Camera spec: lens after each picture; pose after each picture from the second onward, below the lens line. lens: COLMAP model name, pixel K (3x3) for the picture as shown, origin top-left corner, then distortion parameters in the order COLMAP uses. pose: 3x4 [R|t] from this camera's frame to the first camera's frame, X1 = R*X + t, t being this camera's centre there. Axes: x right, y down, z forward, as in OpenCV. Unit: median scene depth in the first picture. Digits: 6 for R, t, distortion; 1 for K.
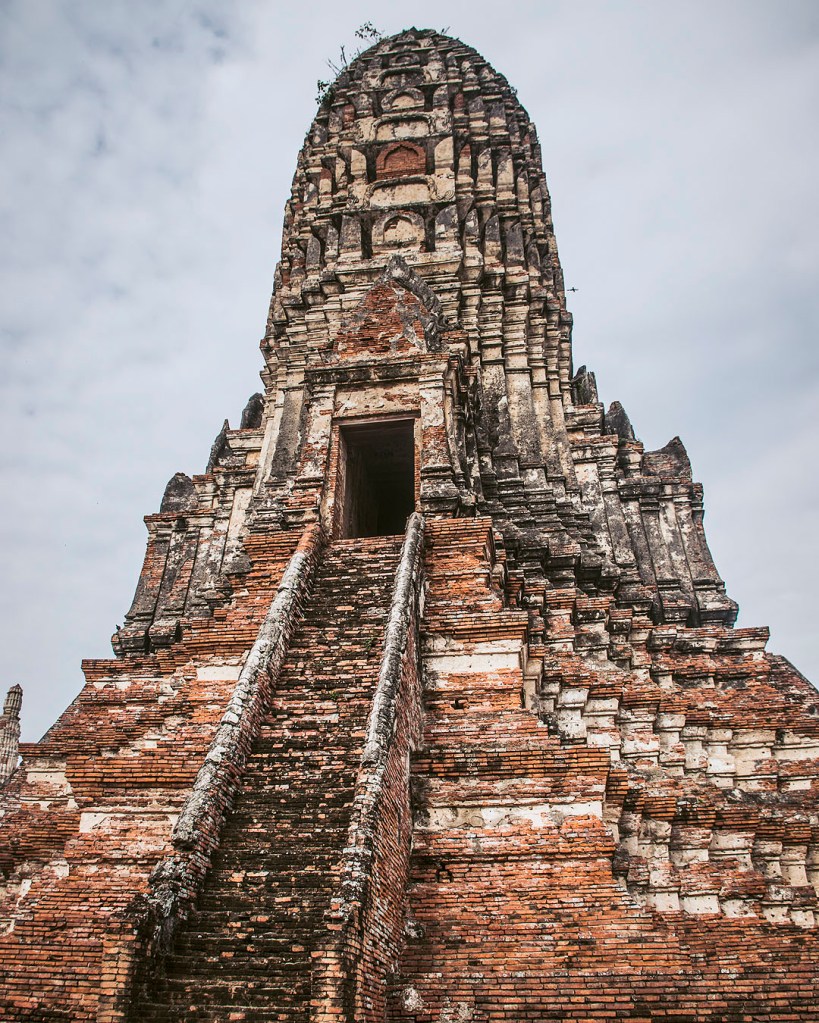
lens RADIAL K [[973.6, 0, 393.3], [0, 973.6, 536.9], [0, 0, 1]] dist [-0.083110, 0.022401]
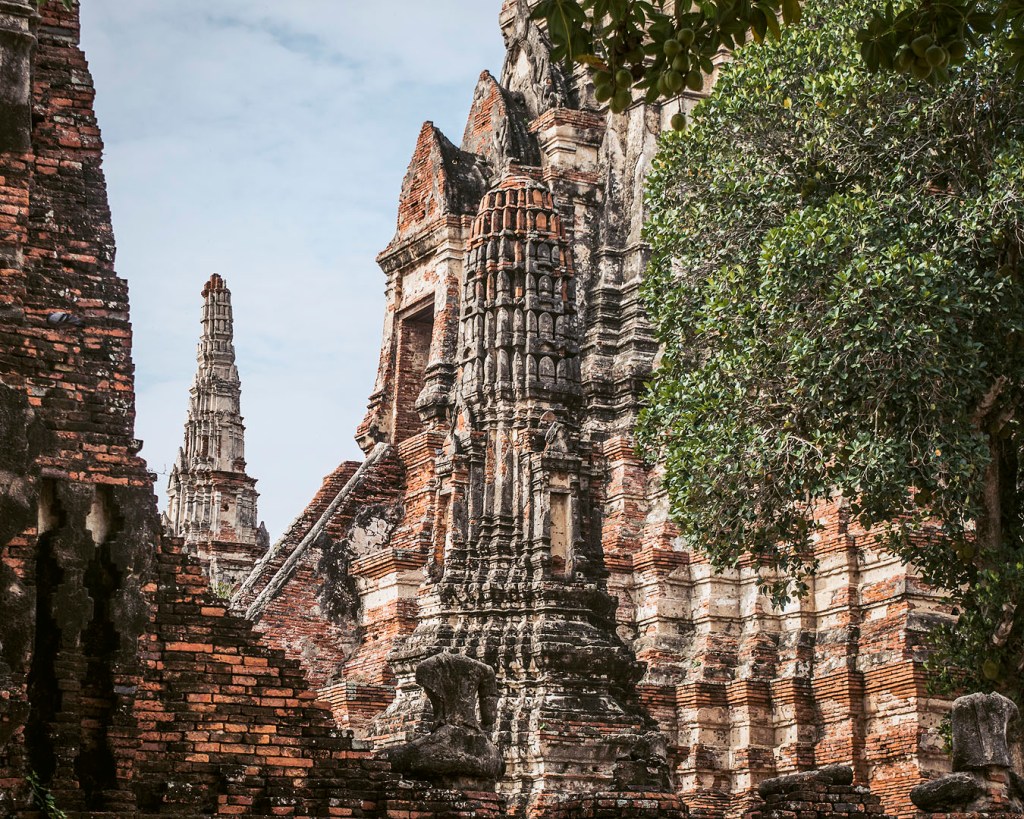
lens RADIAL K [[2466.6, 0, 512.0], [0, 2466.6, 409.5], [0, 0, 1]] dist [0.070438, 0.203472]
pose [[0.601107, -0.190135, -0.776221, 1.531663], [0.383162, 0.920938, 0.071138, -0.134993], [0.701325, -0.340180, 0.626435, -0.380866]]
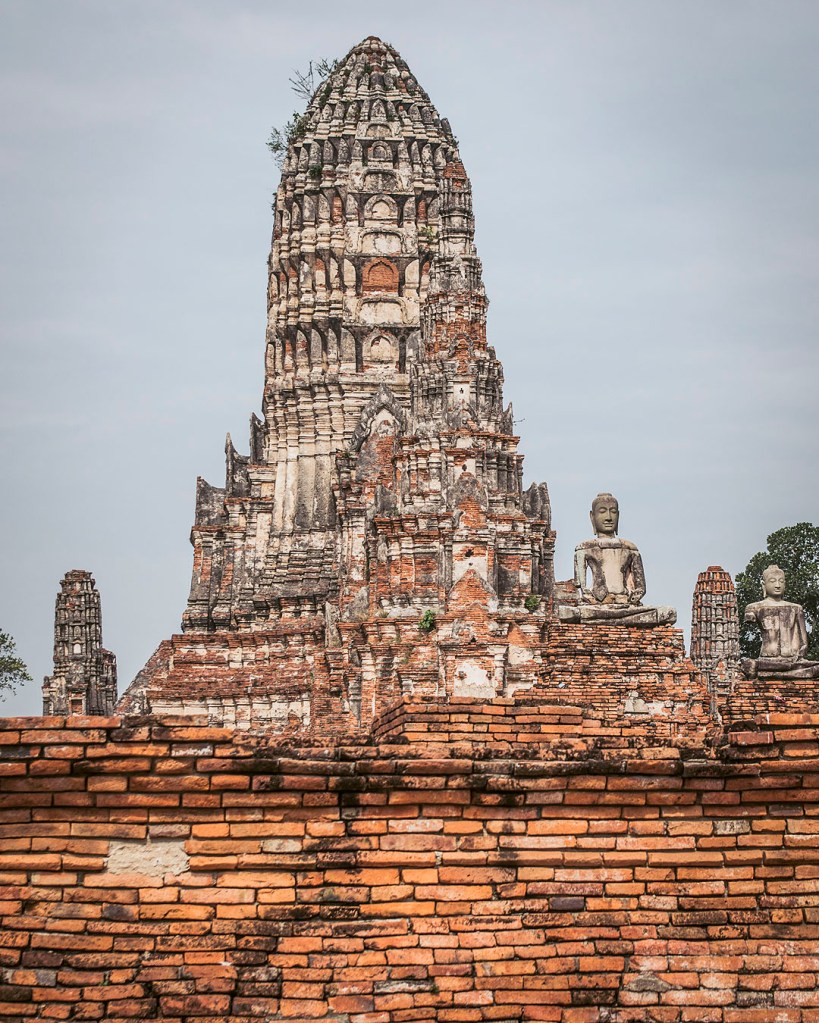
lens RADIAL K [[2464.2, 0, 409.5], [0, 2464.2, 511.5], [0, 0, 1]] dist [0.070438, 0.203472]
pose [[0.968207, 0.020589, 0.249302, -0.942782], [-0.103500, 0.940273, 0.324305, -1.395821], [-0.227735, -0.339797, 0.912510, -2.683217]]
